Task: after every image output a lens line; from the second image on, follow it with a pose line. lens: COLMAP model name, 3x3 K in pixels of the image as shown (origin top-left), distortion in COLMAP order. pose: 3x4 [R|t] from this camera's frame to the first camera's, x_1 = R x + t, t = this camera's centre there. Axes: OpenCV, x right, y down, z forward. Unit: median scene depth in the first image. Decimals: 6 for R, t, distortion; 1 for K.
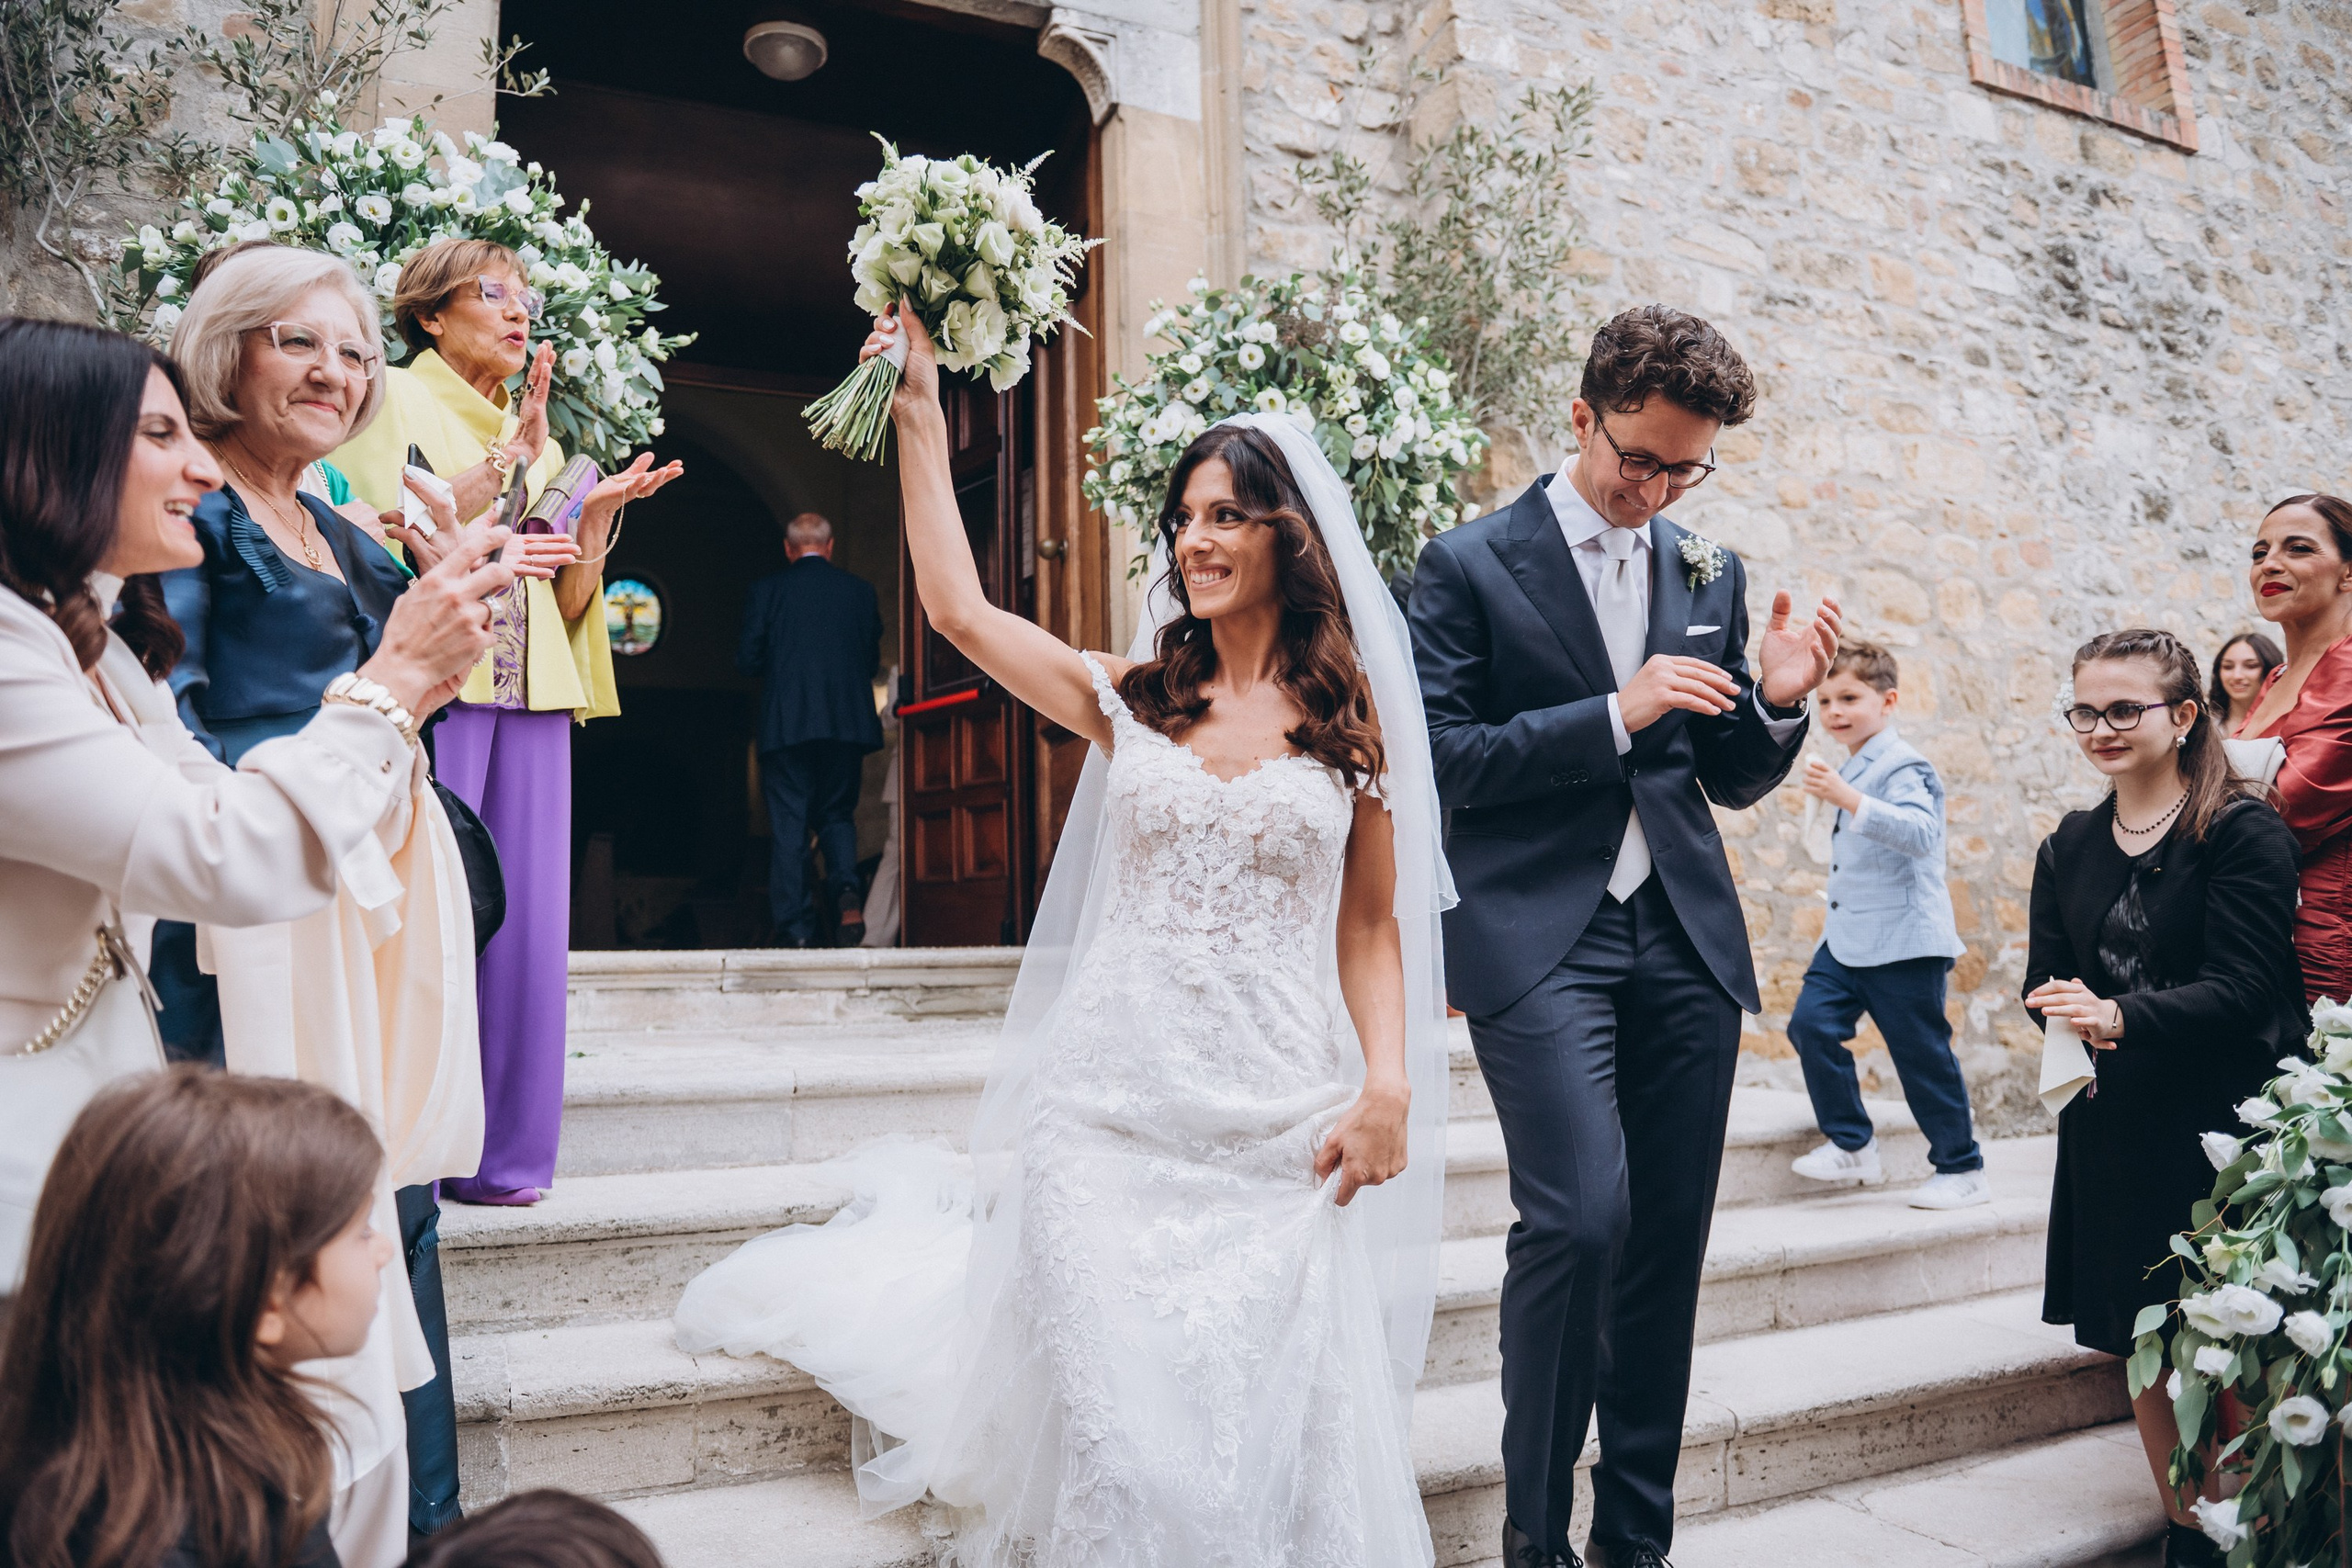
lens RADIAL K [[1584.7, 0, 1184.4], [0, 1584.7, 772.0], [0, 0, 1]] dist [-0.047598, -0.002584]
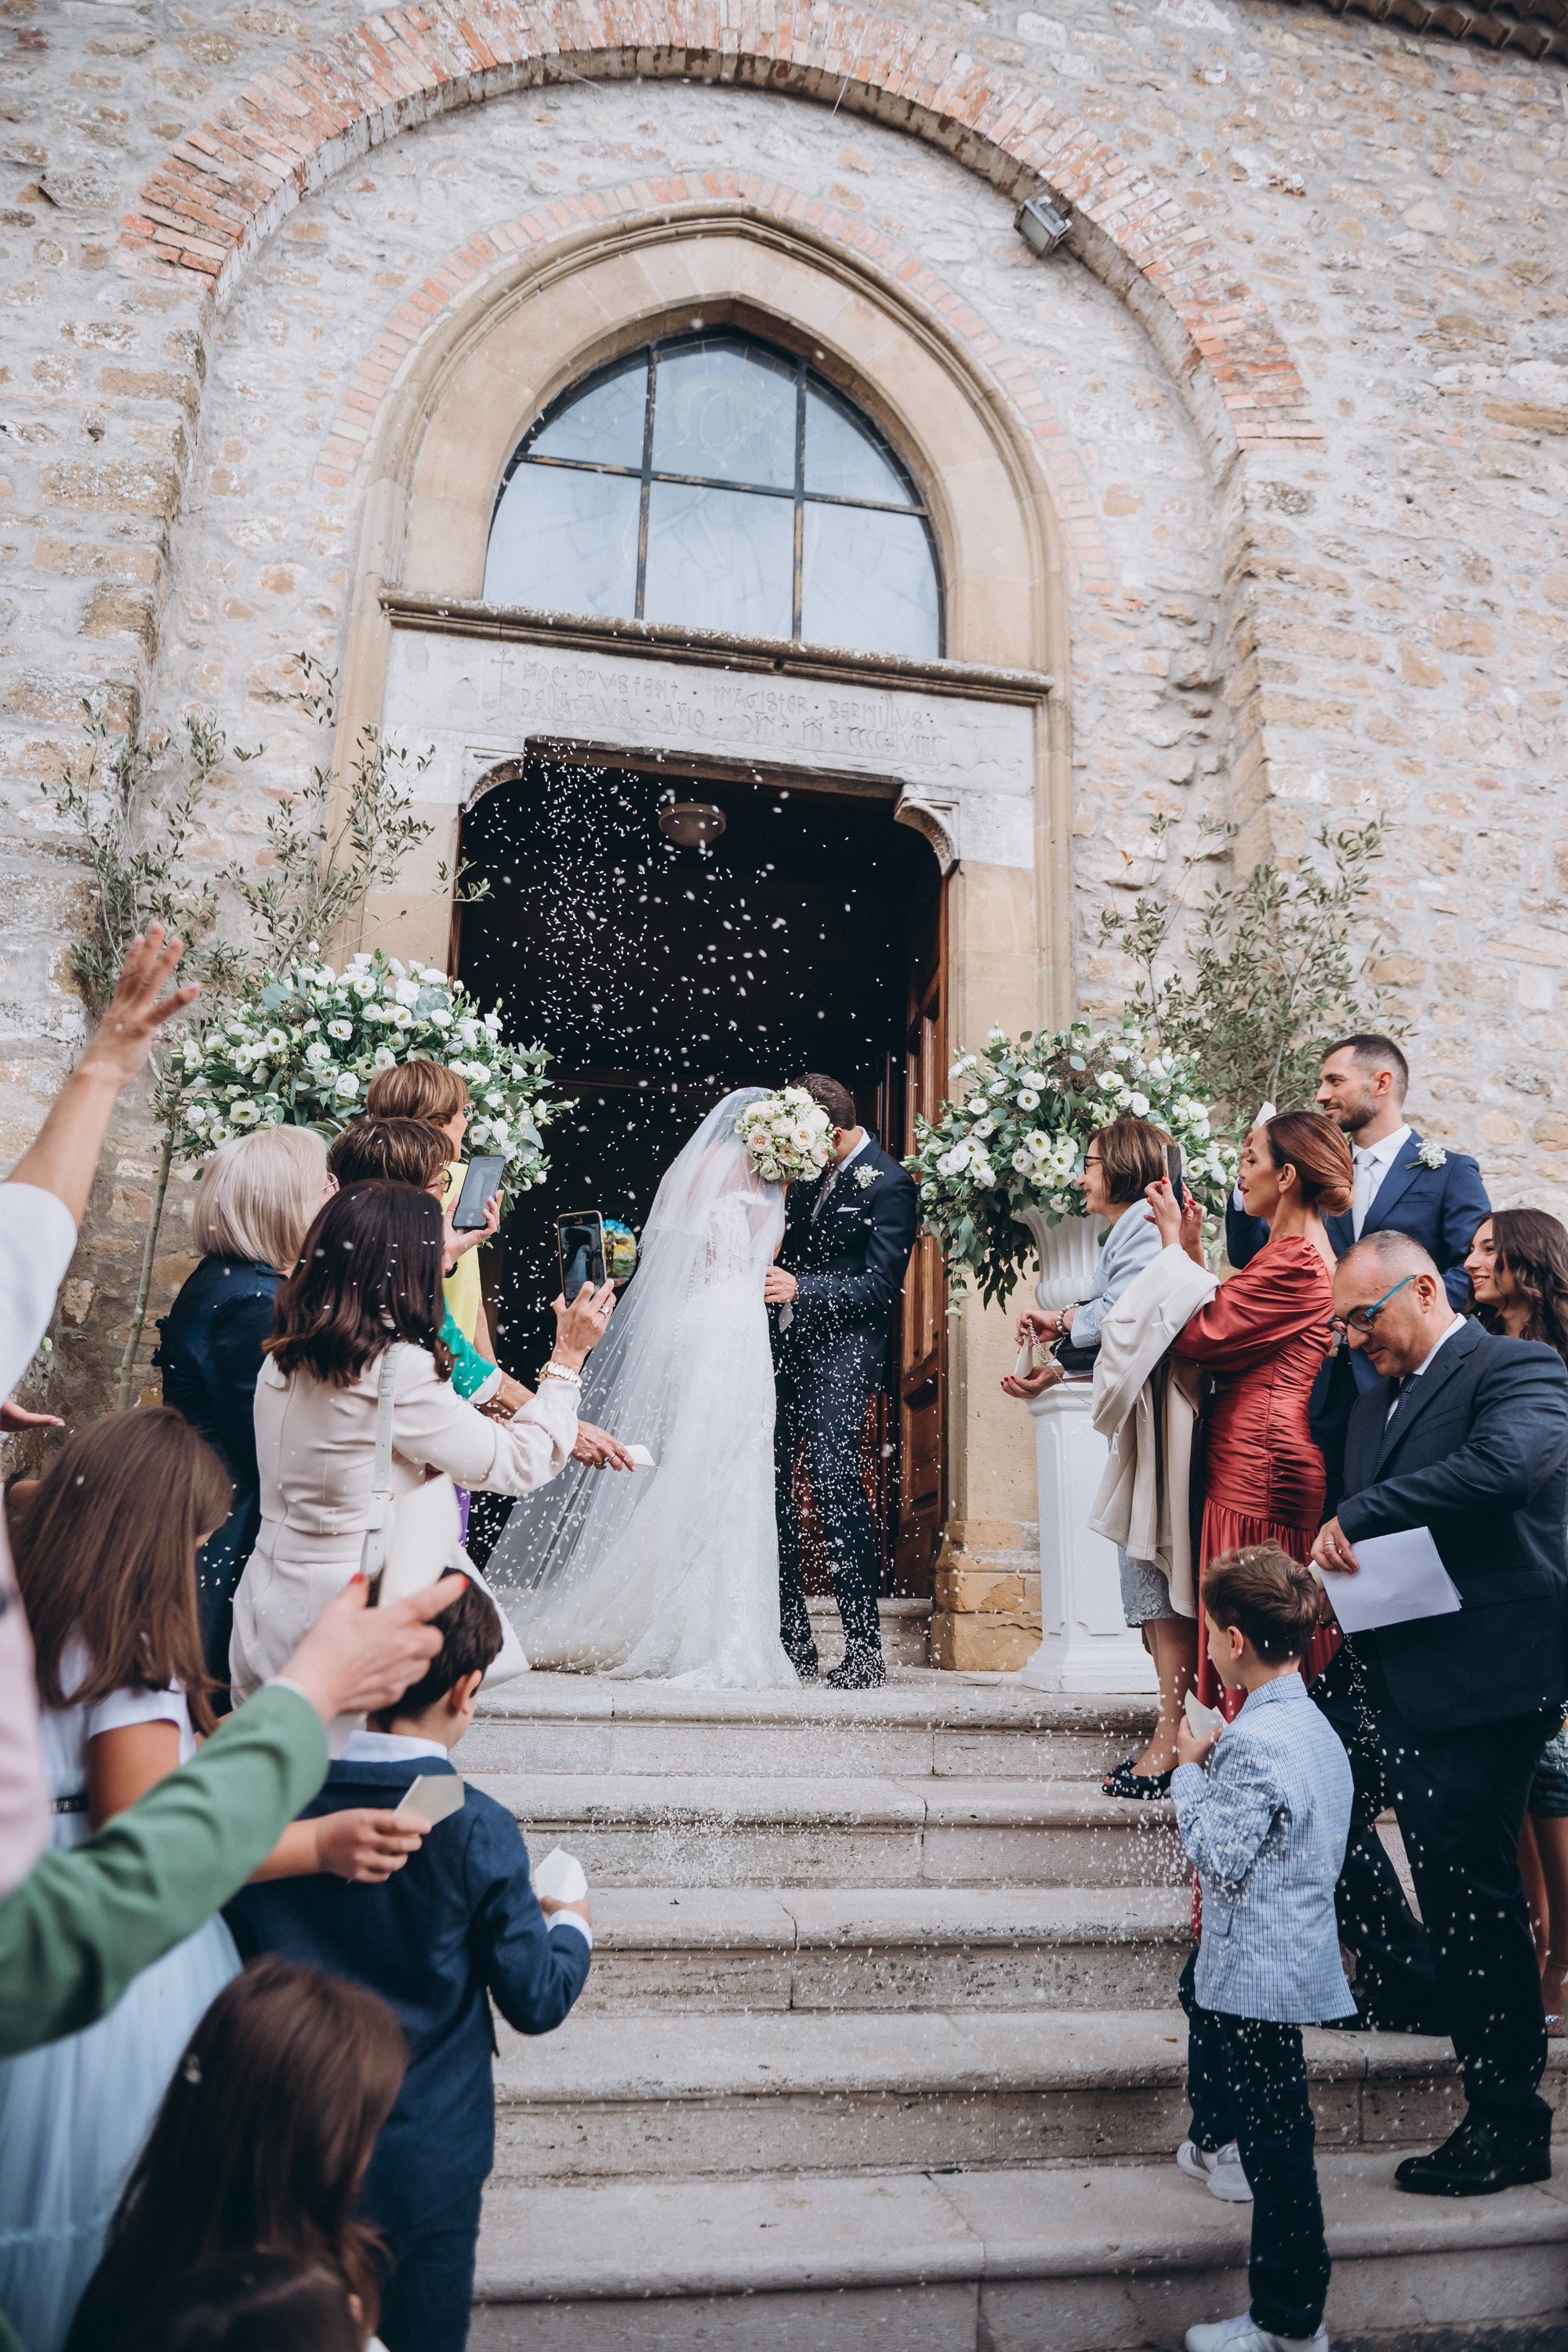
lens RADIAL K [[1584.9, 0, 784.0], [0, 1584.9, 1176.0], [0, 0, 1]] dist [-0.047598, -0.002584]
pose [[0.973153, -0.012768, -0.229805, 0.105364], [-0.019953, 0.990020, -0.139504, -0.028708], [0.229292, 0.140344, 0.963187, -0.137818]]
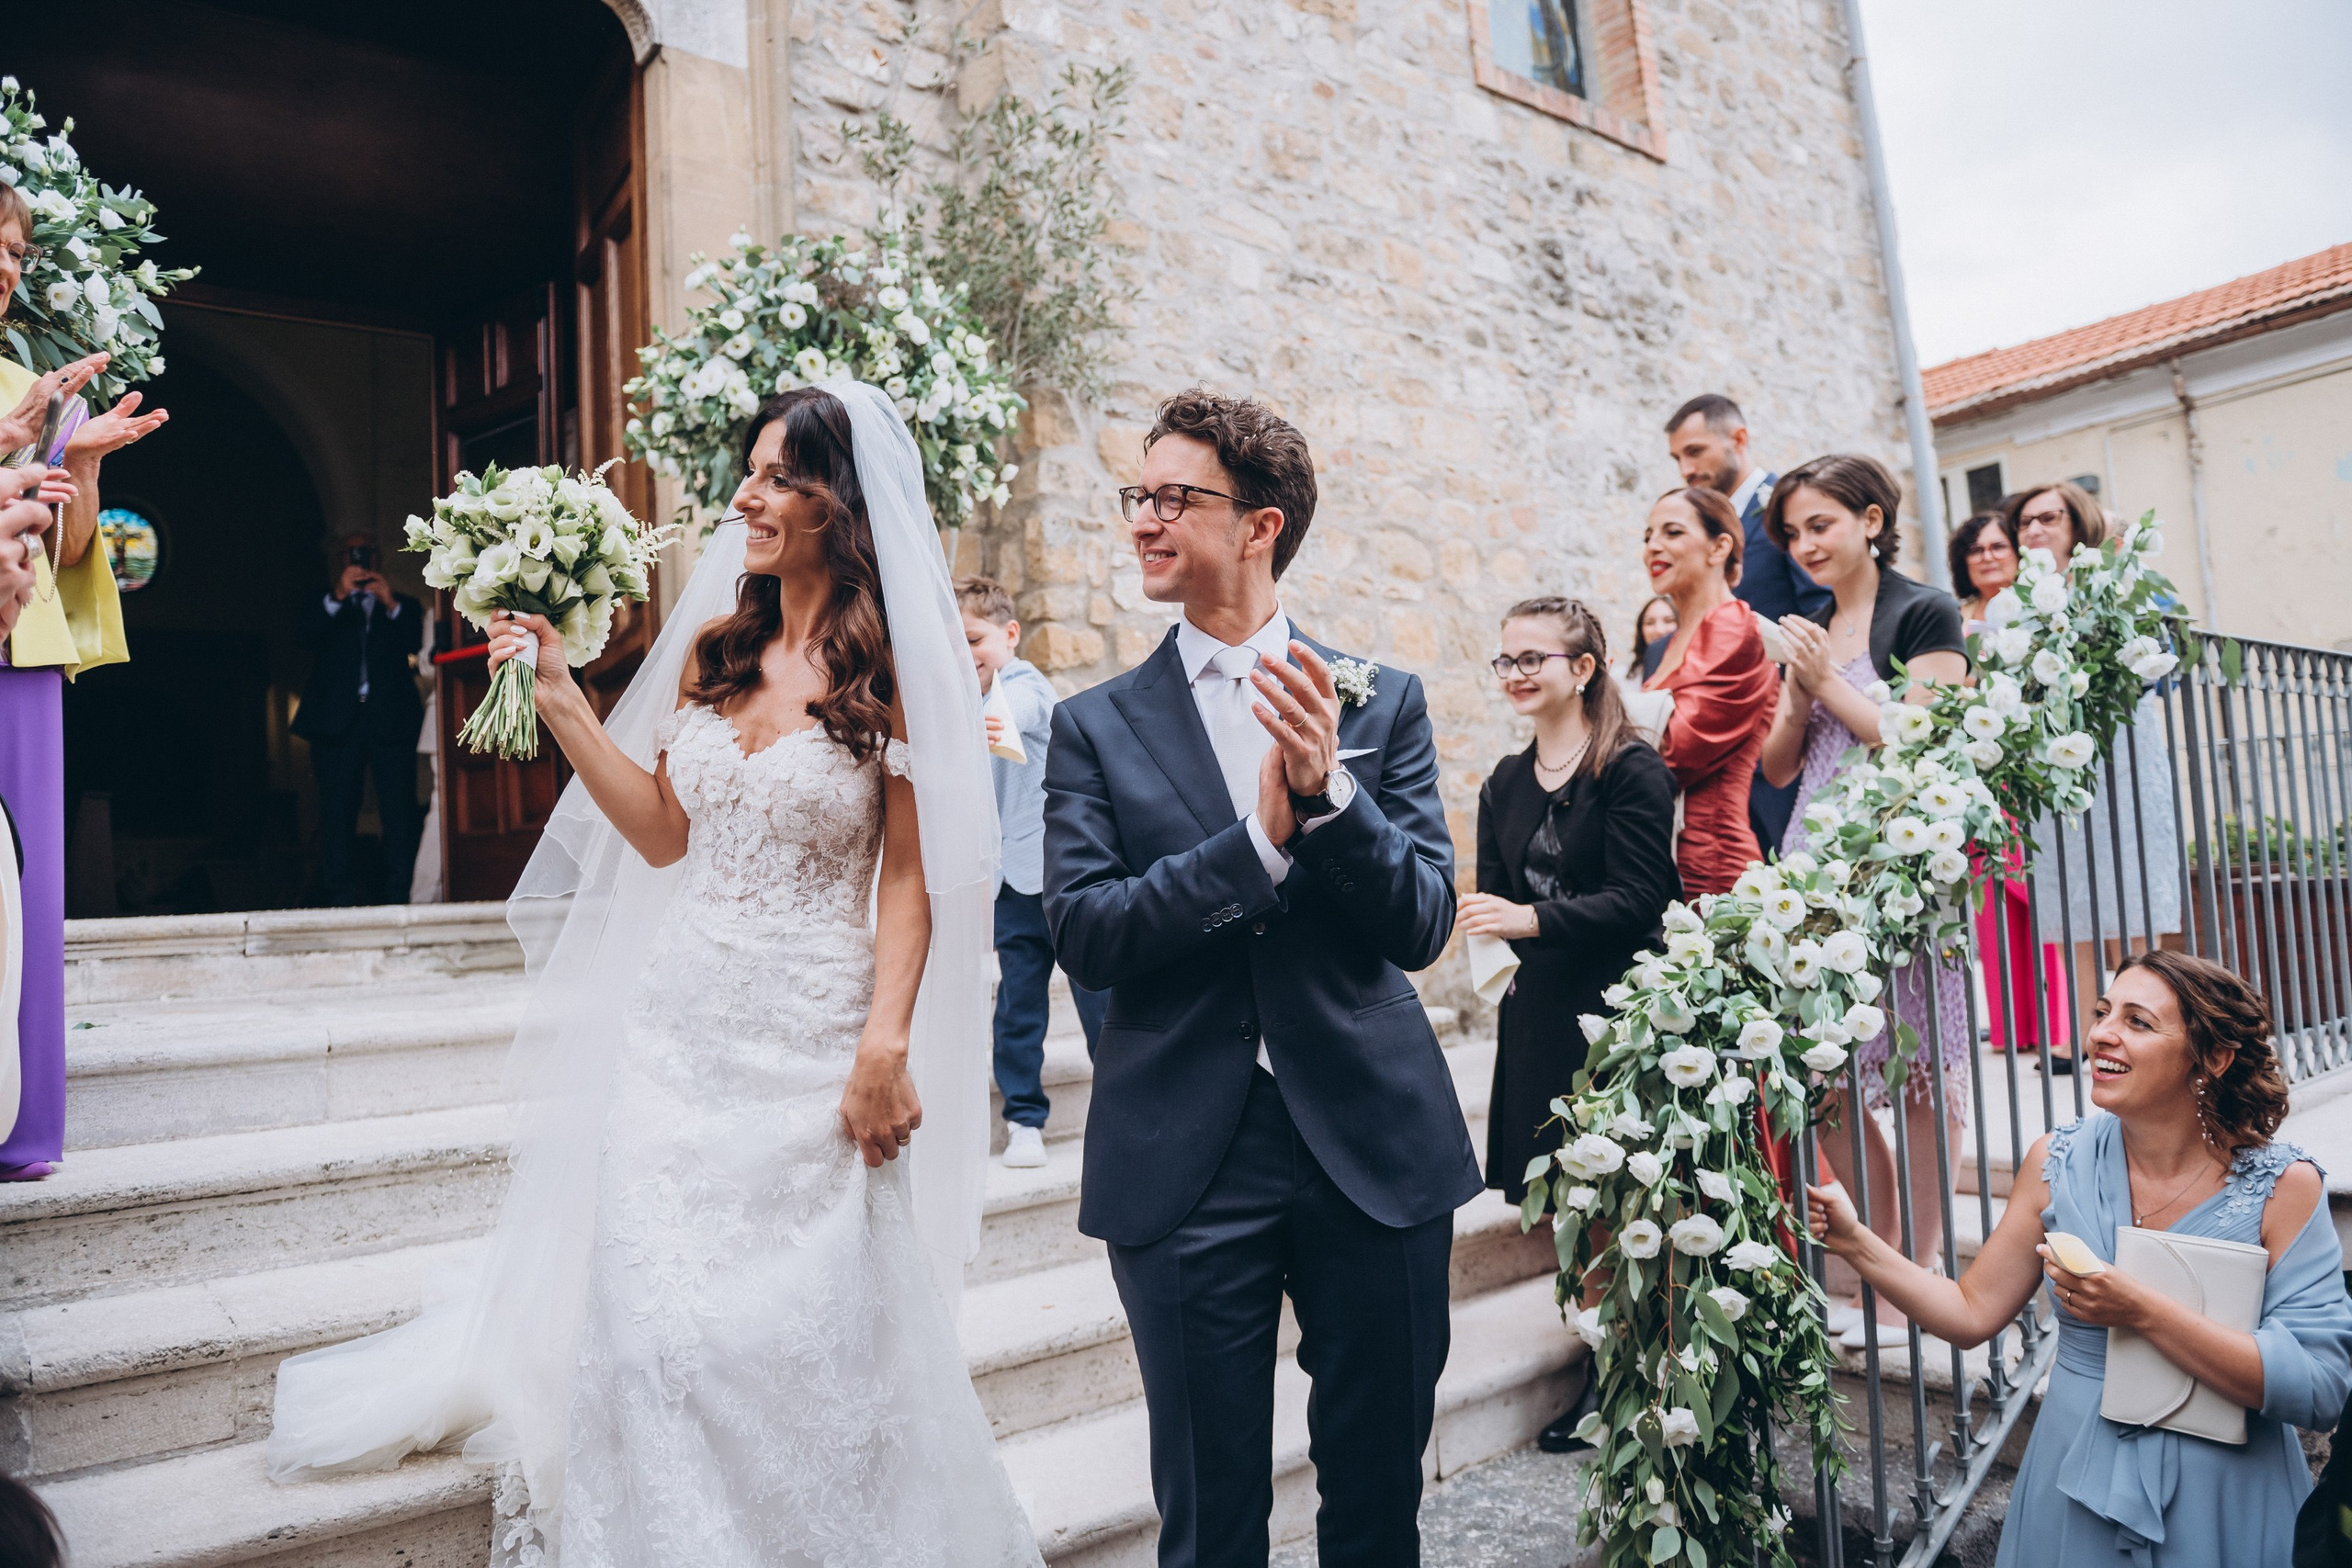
lens RADIAL K [[1575.5, 0, 1160.1], [0, 1575.5, 776.1], [0, 0, 1]] dist [-0.055339, 0.001017]
pose [[0.967925, -0.016868, 0.250674, 0.010685], [0.007042, 0.999173, 0.040045, -0.002891], [-0.251142, -0.036995, 0.967243, -0.039695]]
